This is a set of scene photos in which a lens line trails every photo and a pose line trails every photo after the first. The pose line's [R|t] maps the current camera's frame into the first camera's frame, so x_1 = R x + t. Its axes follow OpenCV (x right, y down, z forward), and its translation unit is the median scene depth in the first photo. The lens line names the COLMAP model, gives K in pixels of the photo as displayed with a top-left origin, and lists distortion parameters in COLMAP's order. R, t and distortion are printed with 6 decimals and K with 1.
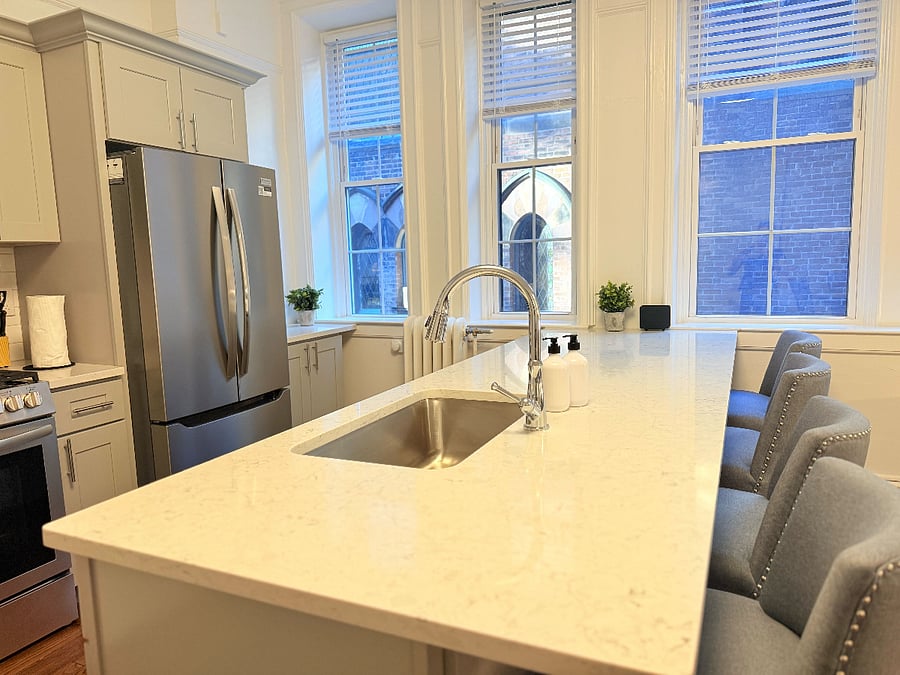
lens RADIAL K [[639.8, 0, 454.6], [0, 639.8, 338.3], [0, 0, 1]] dist [0.037320, -0.054753]
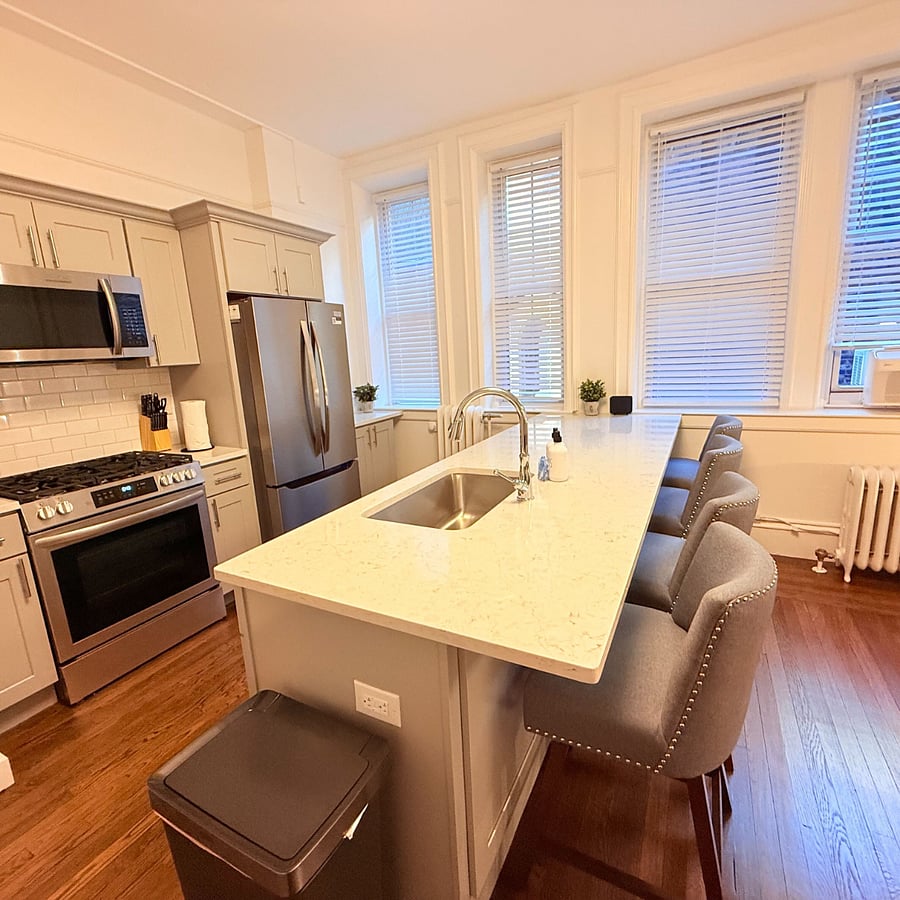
lens RADIAL K [[481.0, 0, 446.6], [0, 481.0, 448.2], [0, 0, 1]] dist [-0.006663, 0.005453]
pose [[0.997679, -0.011485, -0.067113, 0.012794], [0.016866, 0.996639, 0.080168, -0.036695], [0.065967, -0.081114, 0.994519, -0.056244]]
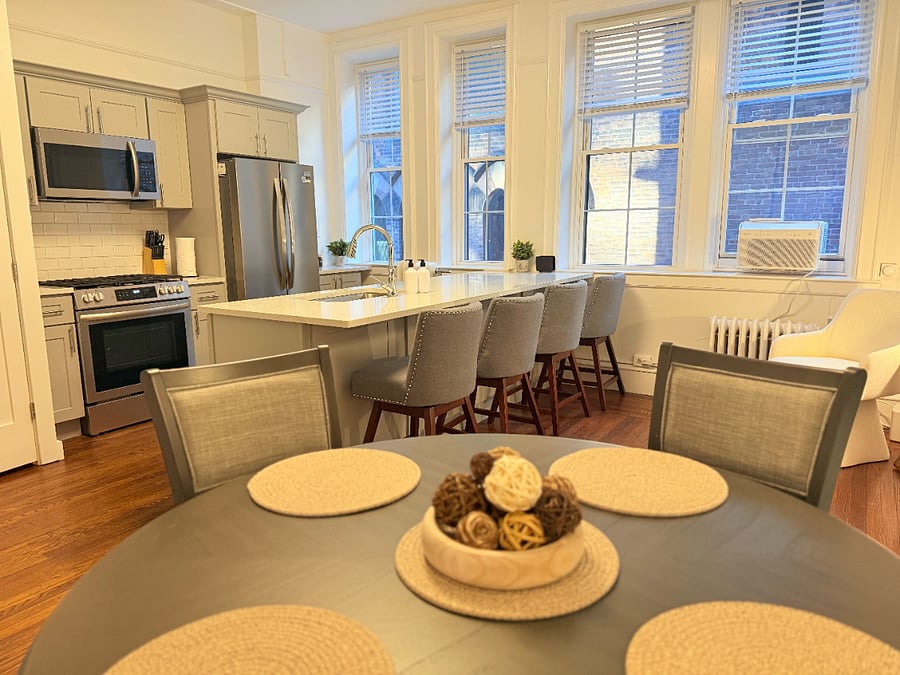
lens RADIAL K [[639.8, 0, 446.3], [0, 639.8, 341.2], [0, 0, 1]] dist [0.037320, -0.054753]
pose [[0.988501, 0.048353, -0.143273, 0.371422], [-0.040111, 0.997400, 0.059869, 0.086561], [0.145795, -0.053434, 0.987871, -0.705209]]
